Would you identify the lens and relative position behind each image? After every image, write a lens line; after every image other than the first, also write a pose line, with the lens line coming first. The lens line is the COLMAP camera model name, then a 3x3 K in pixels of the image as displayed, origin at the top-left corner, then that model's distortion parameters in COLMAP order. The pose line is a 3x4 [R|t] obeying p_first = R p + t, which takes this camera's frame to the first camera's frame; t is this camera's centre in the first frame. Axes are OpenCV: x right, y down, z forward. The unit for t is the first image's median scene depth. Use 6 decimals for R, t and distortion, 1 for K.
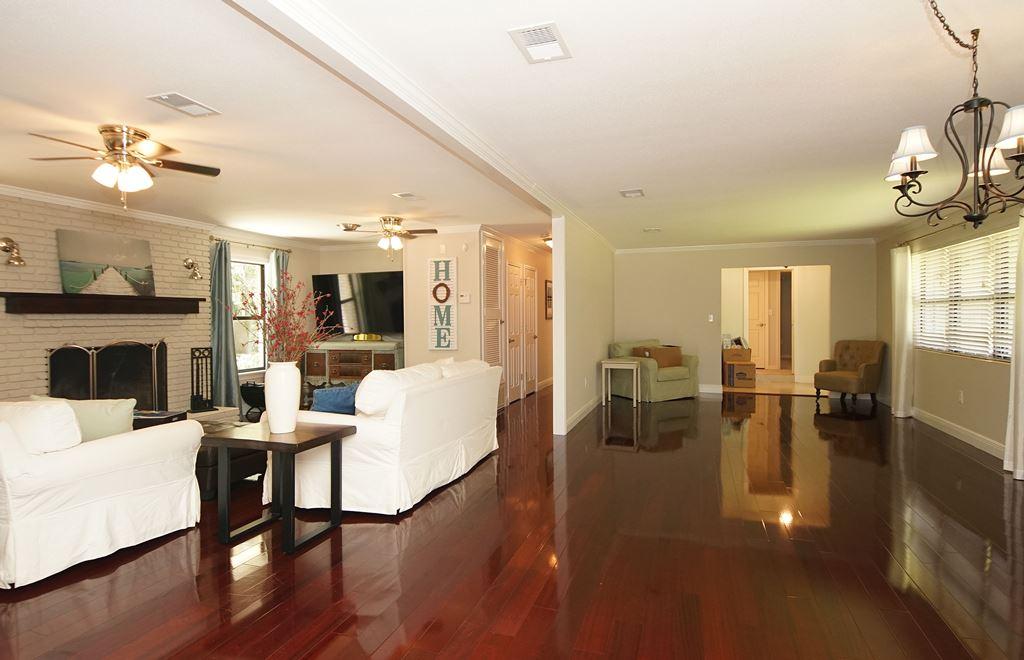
lens RADIAL K [[531.6, 0, 516.4], [0, 531.6, 325.5], [0, 0, 1]] dist [-0.025234, -0.003249]
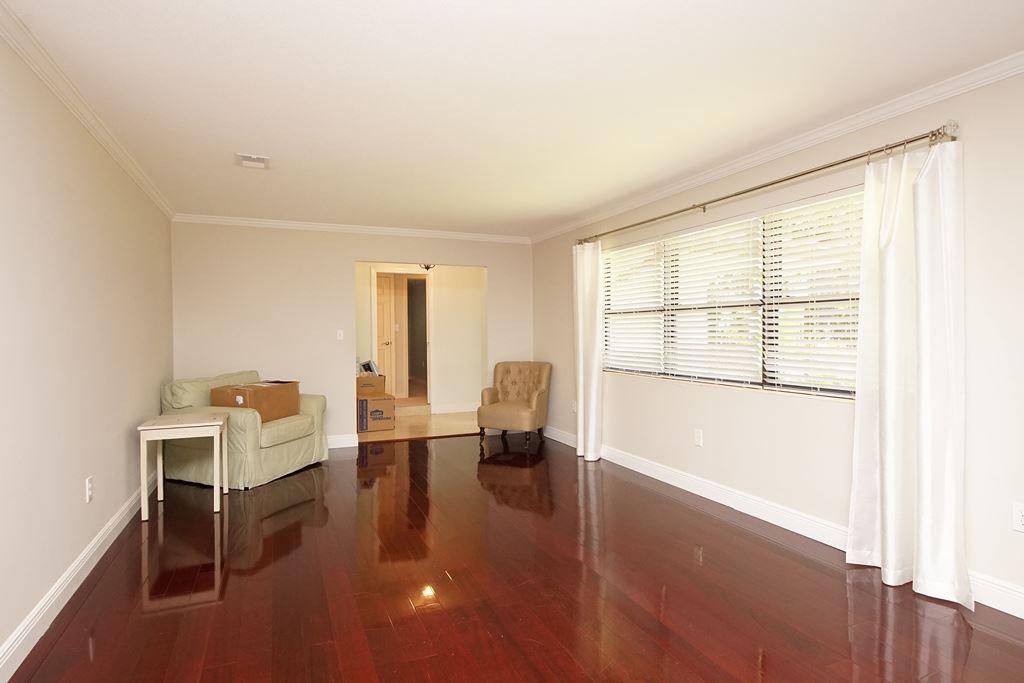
lens RADIAL K [[547.7, 0, 495.8], [0, 547.7, 339.8], [0, 0, 1]] dist [0.004360, -0.004962]
pose [[0.767638, -0.009939, 0.640806, 0.086570], [0.015221, 0.999880, -0.002724, -0.003257], [-0.640702, 0.011845, 0.767698, 0.391779]]
